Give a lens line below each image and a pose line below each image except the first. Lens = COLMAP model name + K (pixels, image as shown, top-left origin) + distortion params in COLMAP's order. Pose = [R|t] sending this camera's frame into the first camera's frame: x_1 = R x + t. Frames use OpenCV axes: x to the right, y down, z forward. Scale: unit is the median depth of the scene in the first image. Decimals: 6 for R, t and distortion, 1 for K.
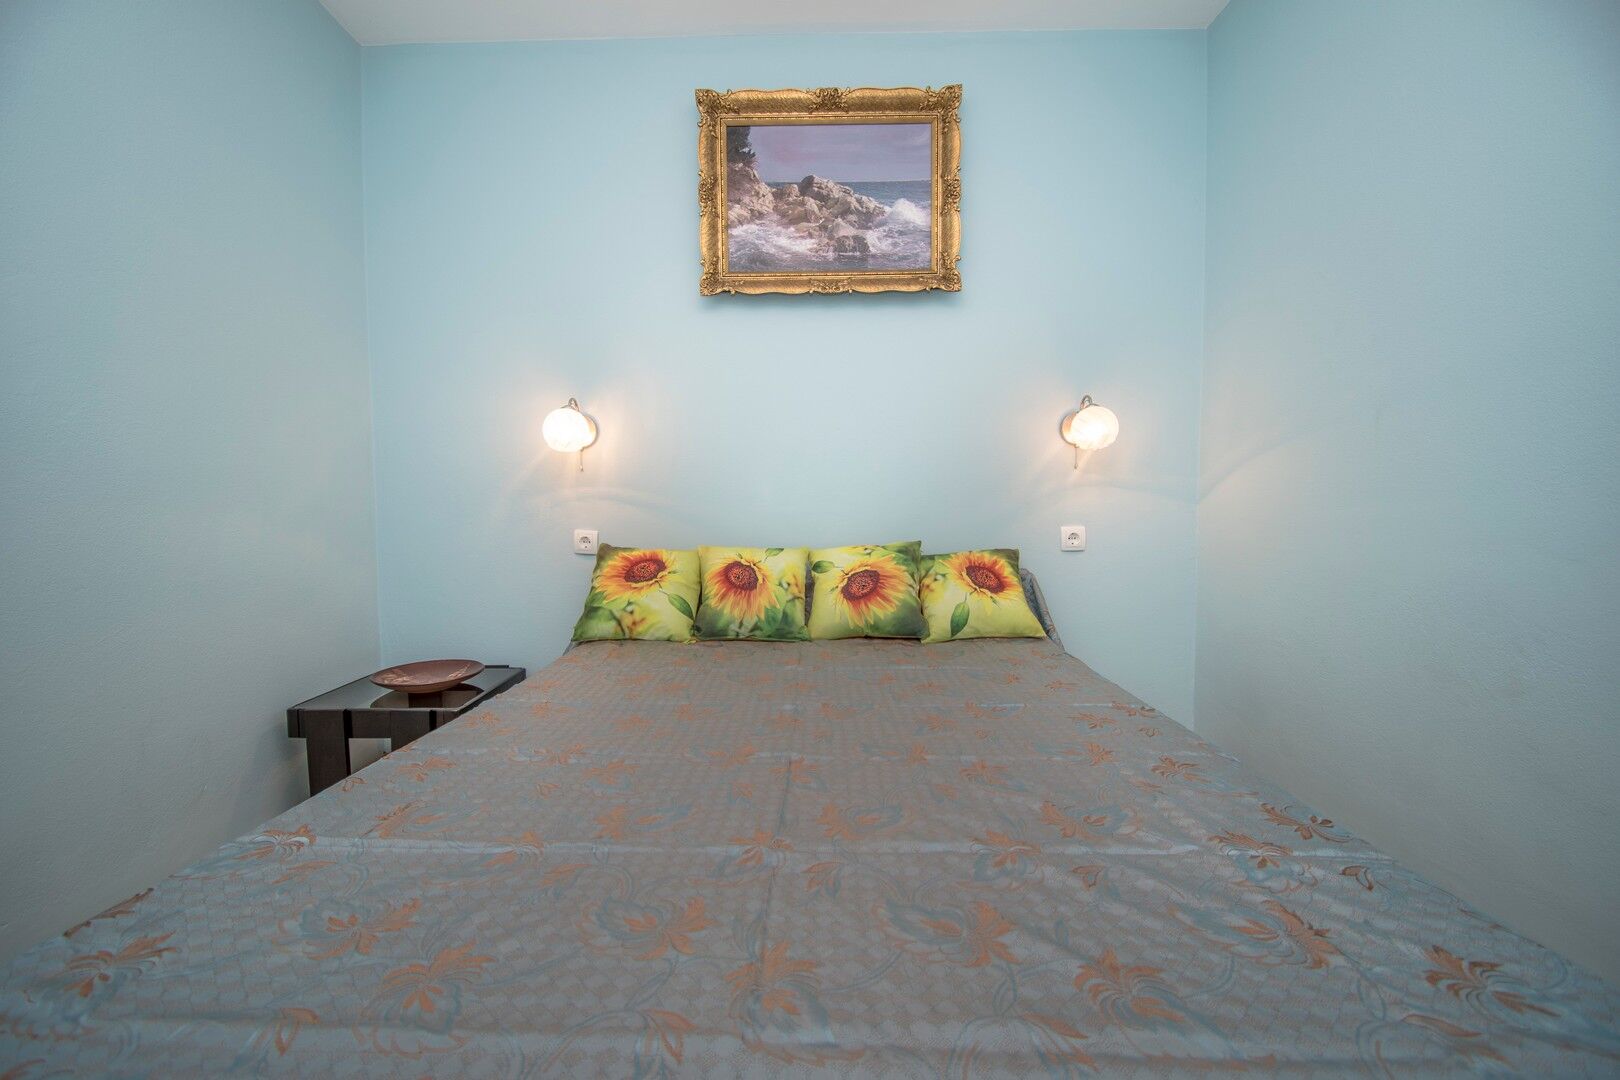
lens RADIAL K [[718.3, 0, 809.0], [0, 718.3, 544.5], [0, 0, 1]] dist [0.024322, -0.027823]
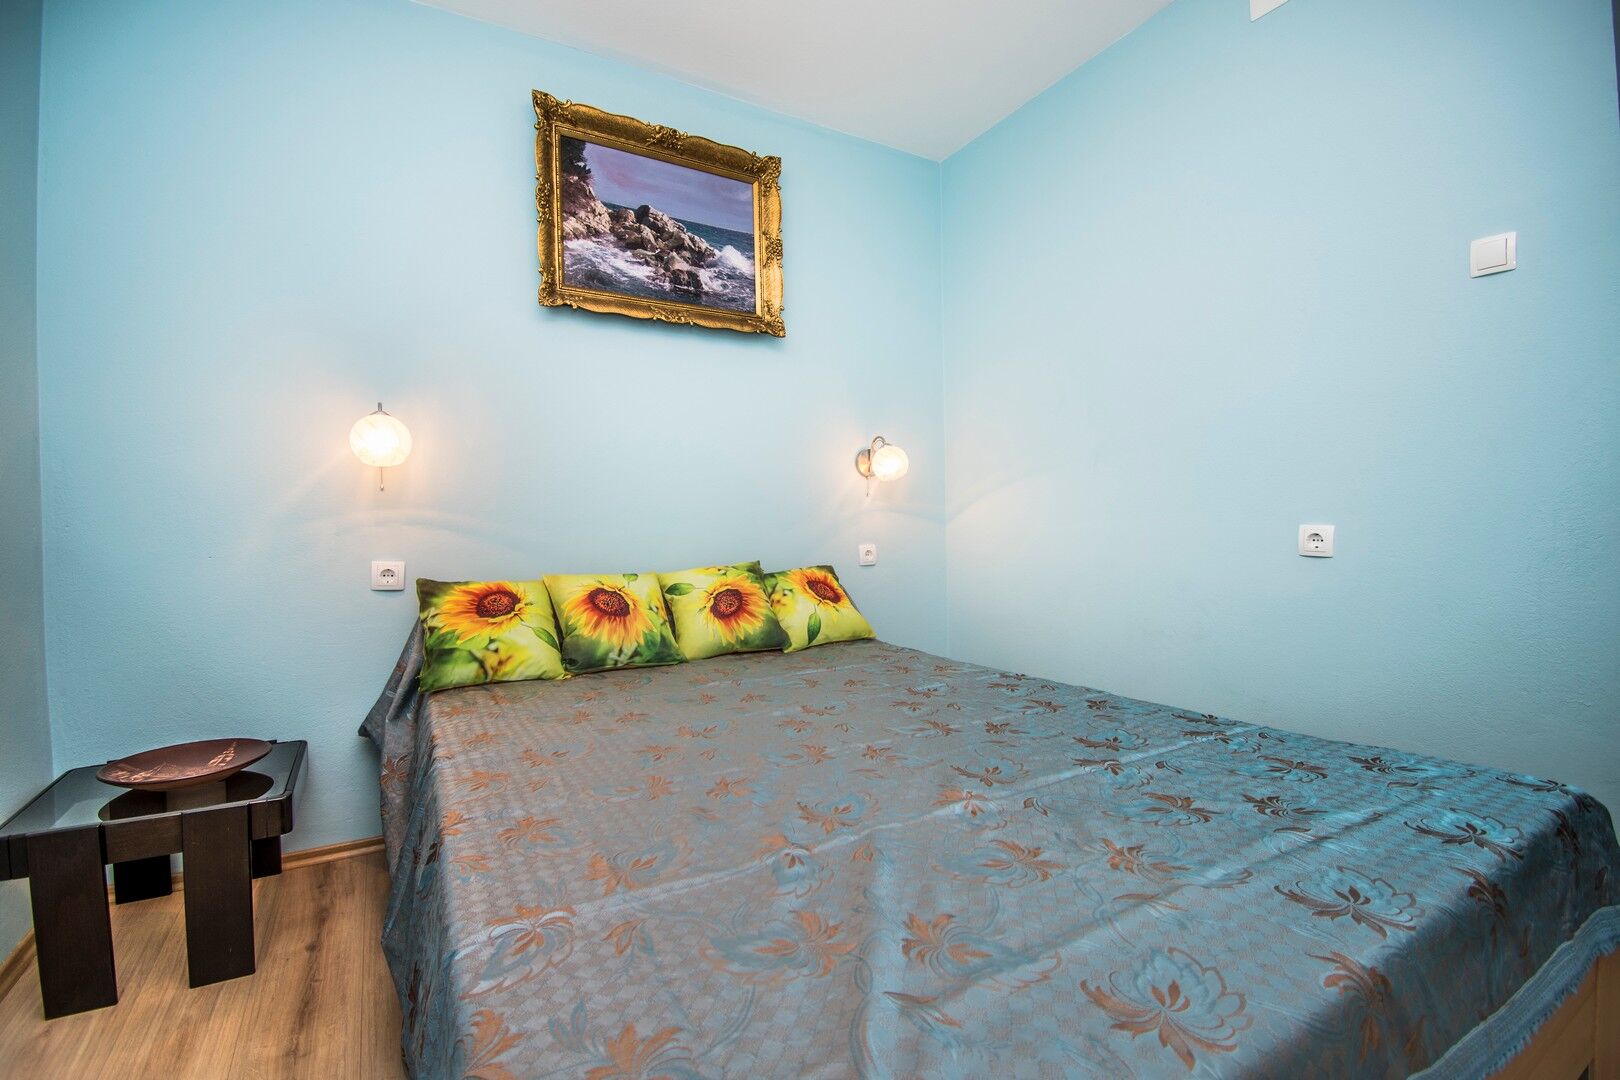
lens RADIAL K [[718.3, 0, 809.0], [0, 718.3, 544.5], [0, 0, 1]] dist [0.024322, -0.027823]
pose [[0.852066, -0.020168, 0.523046, -0.348623], [0.043347, 0.998544, -0.032113, 0.008660], [-0.521636, 0.050035, 0.851700, 0.039166]]
